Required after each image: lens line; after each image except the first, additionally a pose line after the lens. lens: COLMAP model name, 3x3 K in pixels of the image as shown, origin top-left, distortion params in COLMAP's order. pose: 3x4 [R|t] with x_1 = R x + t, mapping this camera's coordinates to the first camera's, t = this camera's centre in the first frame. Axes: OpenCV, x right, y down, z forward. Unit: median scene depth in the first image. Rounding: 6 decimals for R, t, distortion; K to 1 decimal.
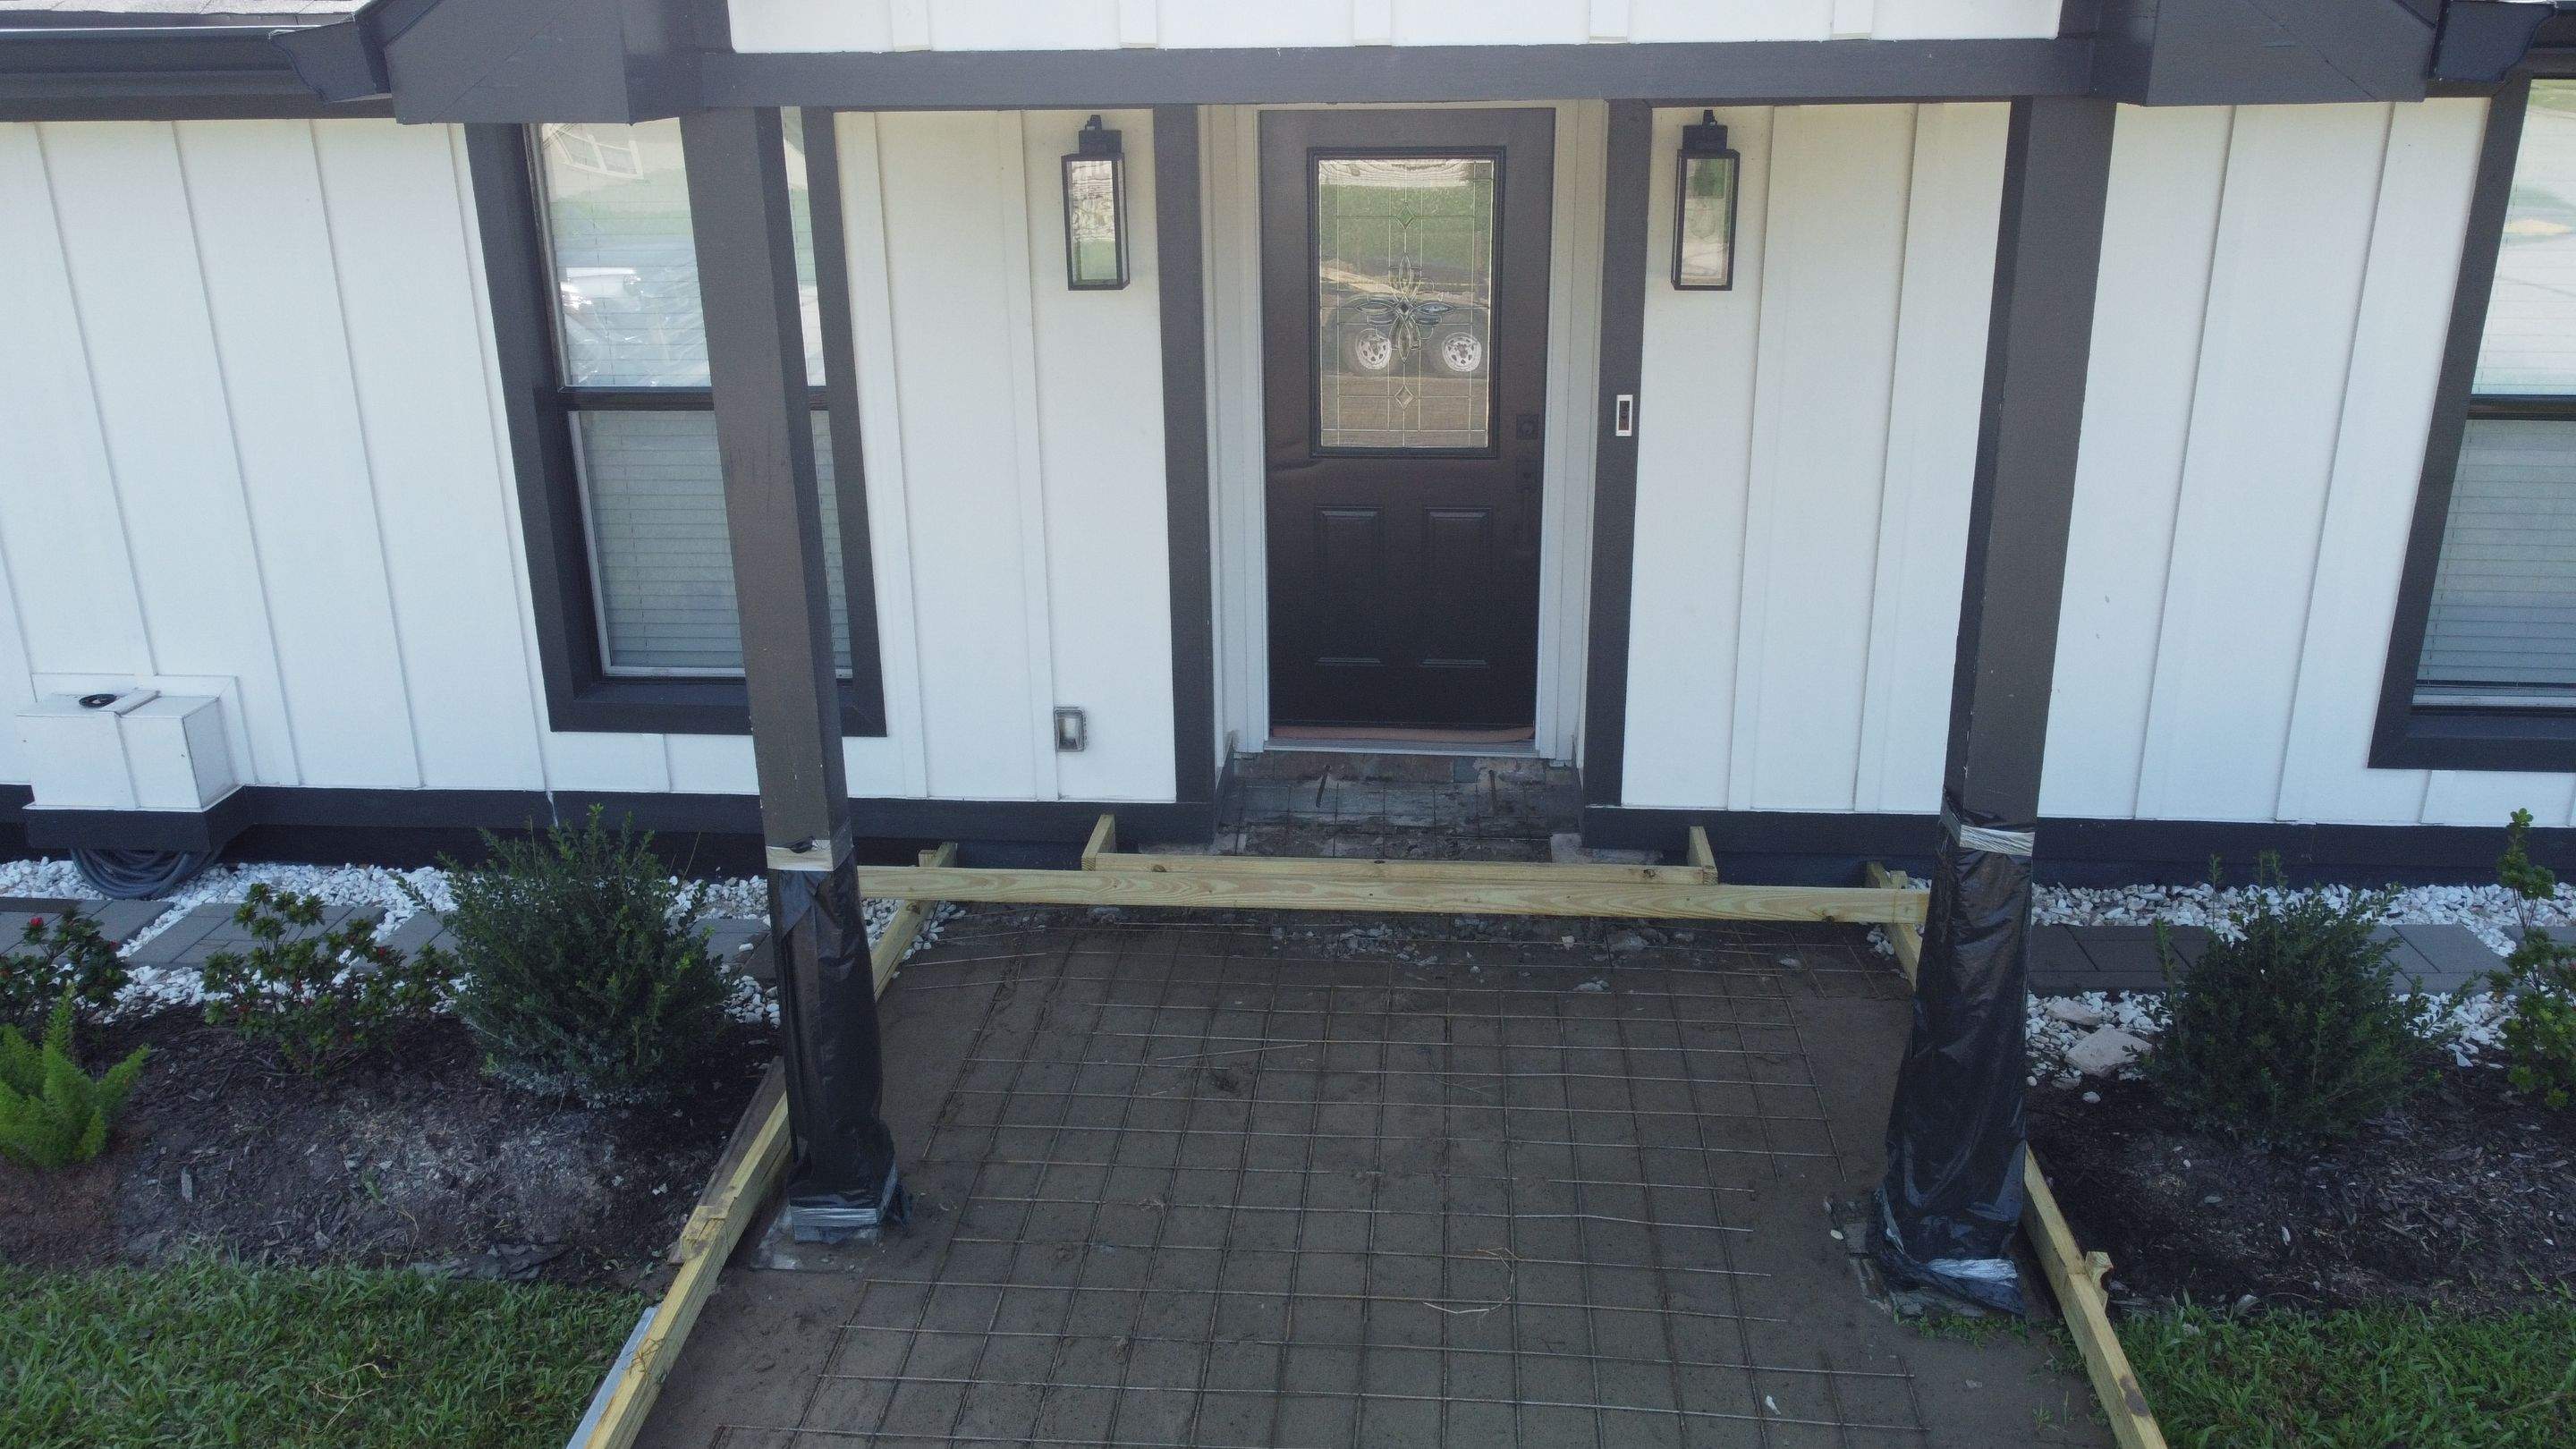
lens RADIAL K [[1955.1, 0, 1288.3], [0, 1955.1, 708.0], [0, 0, 1]] dist [-0.001238, -0.009437]
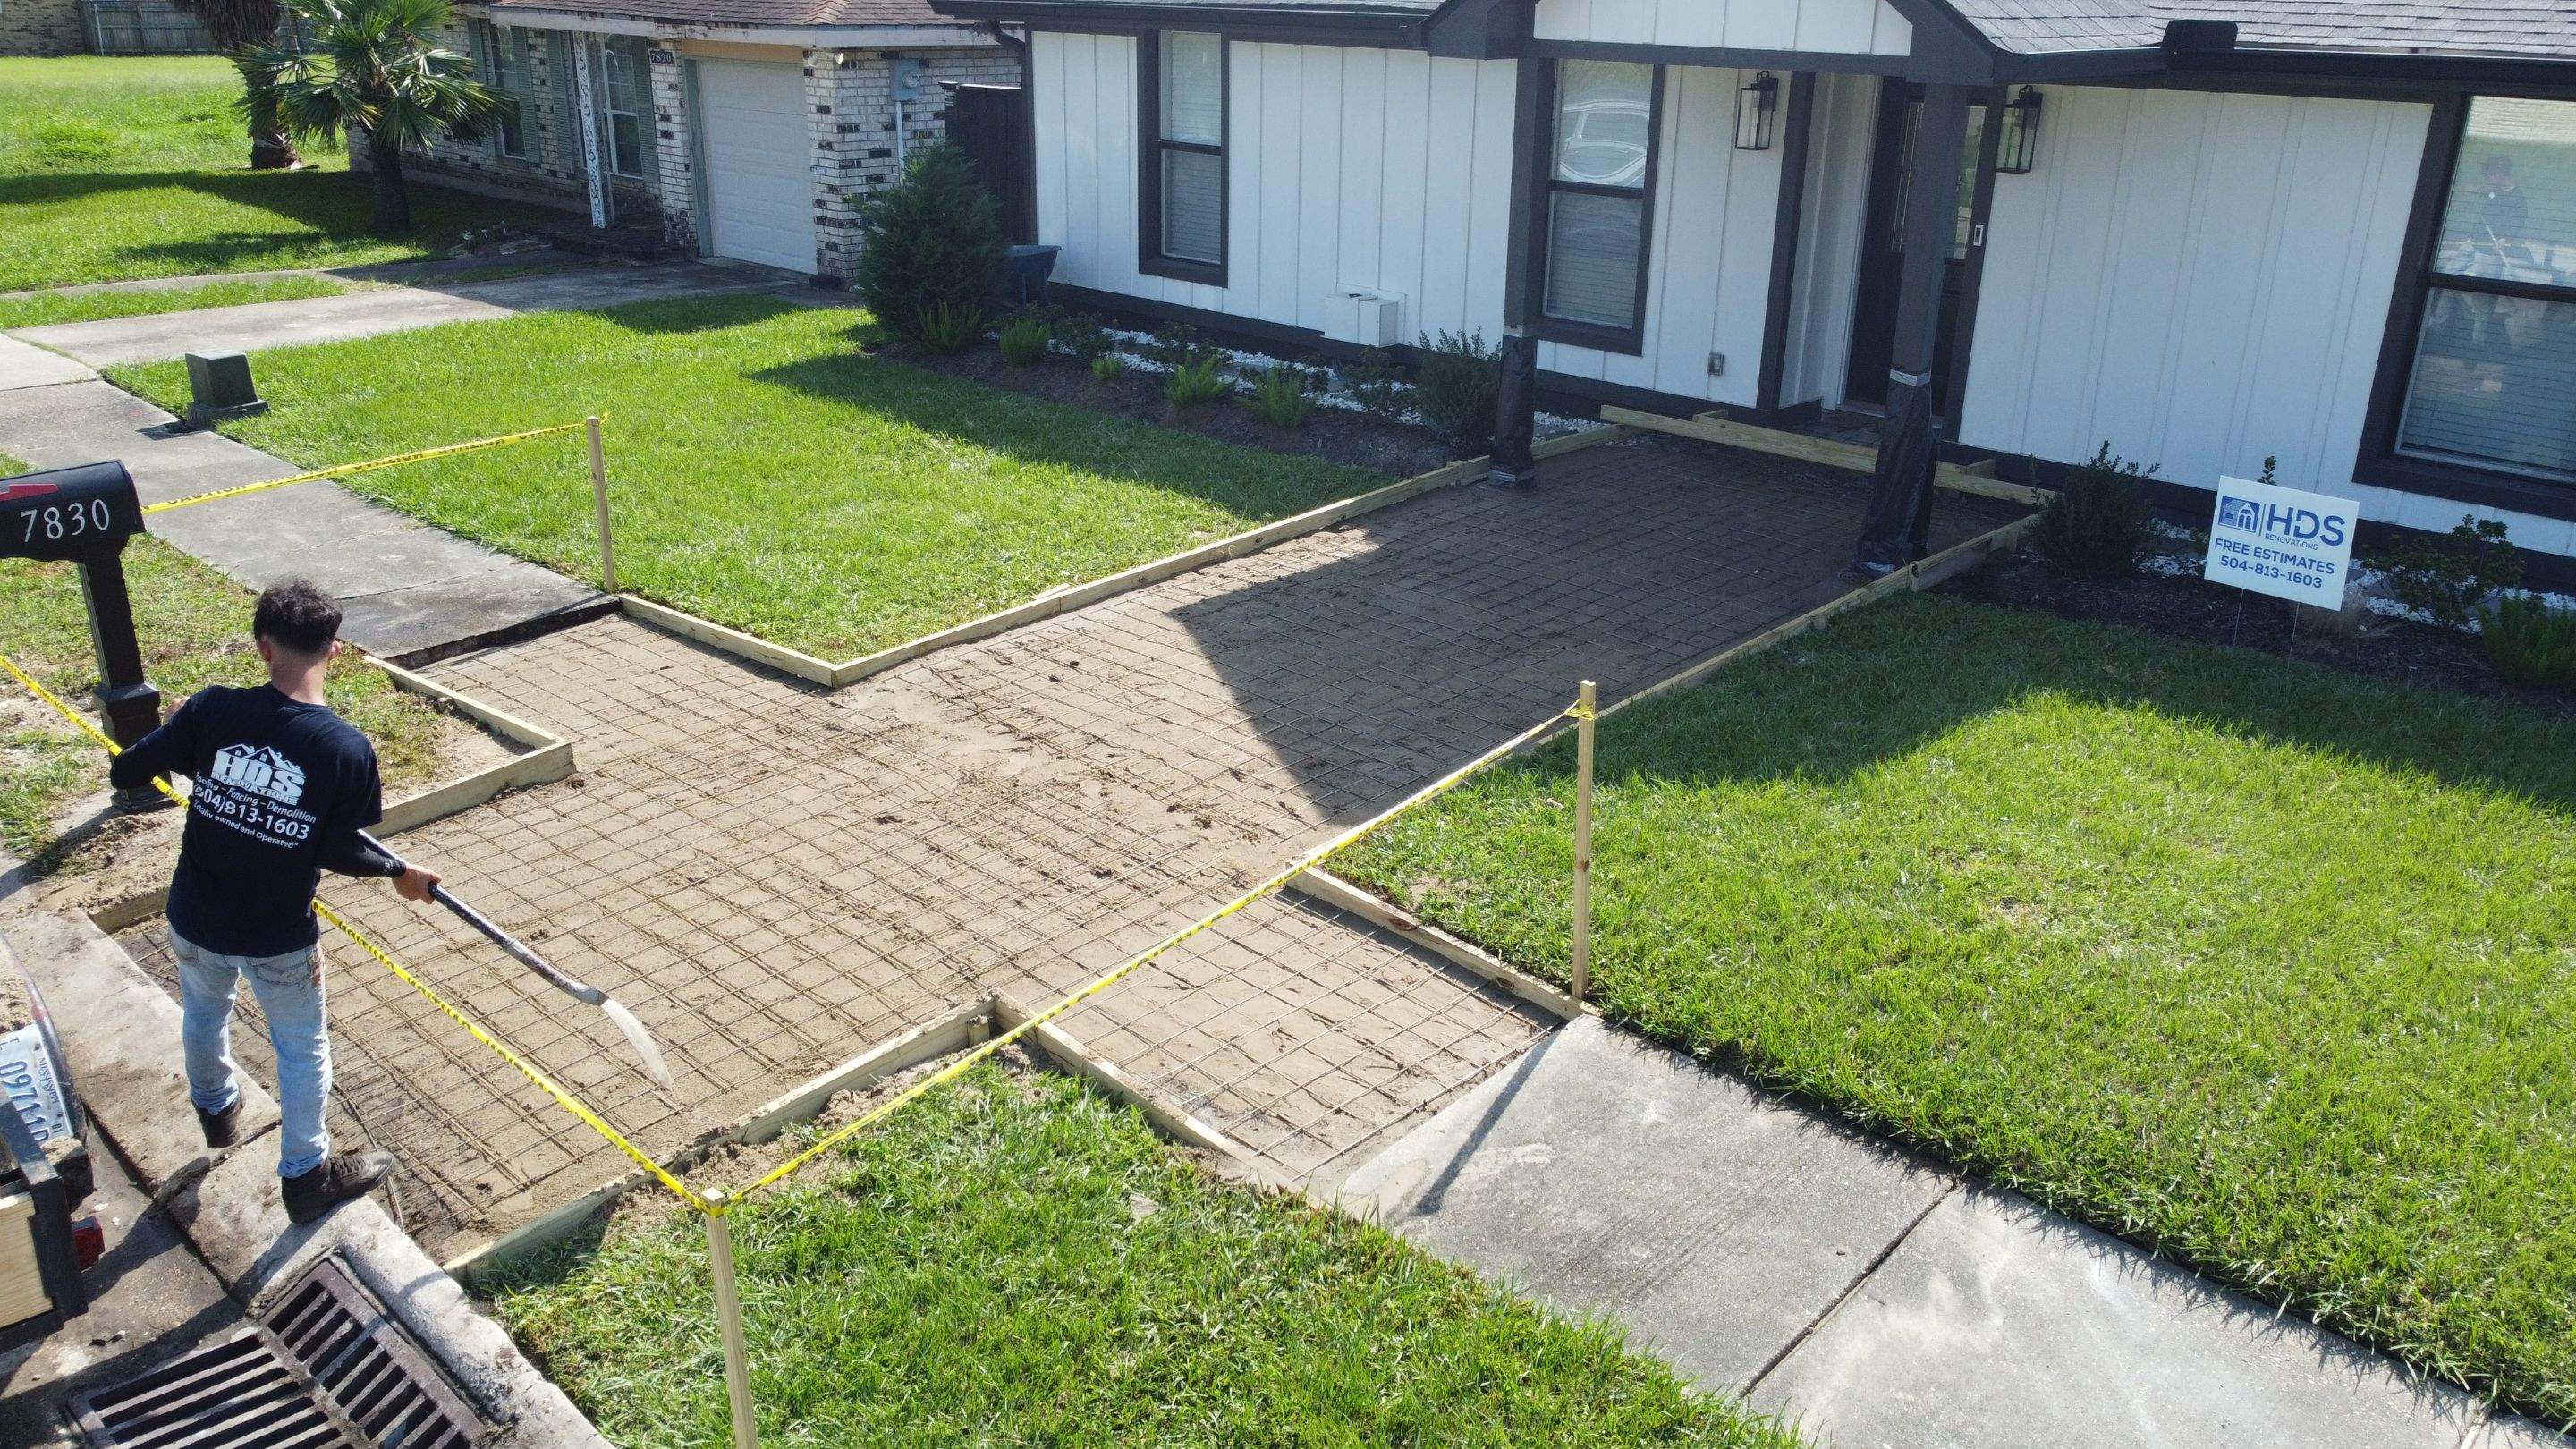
lens RADIAL K [[1955.1, 0, 1291.2], [0, 1955.1, 709.8], [0, 0, 1]] dist [-0.001238, -0.009437]
pose [[0.770365, 0.250017, -0.586540, 0.909118], [-0.235633, 0.966425, 0.102465, 0.277177], [0.592465, 0.059272, 0.803413, -0.986859]]
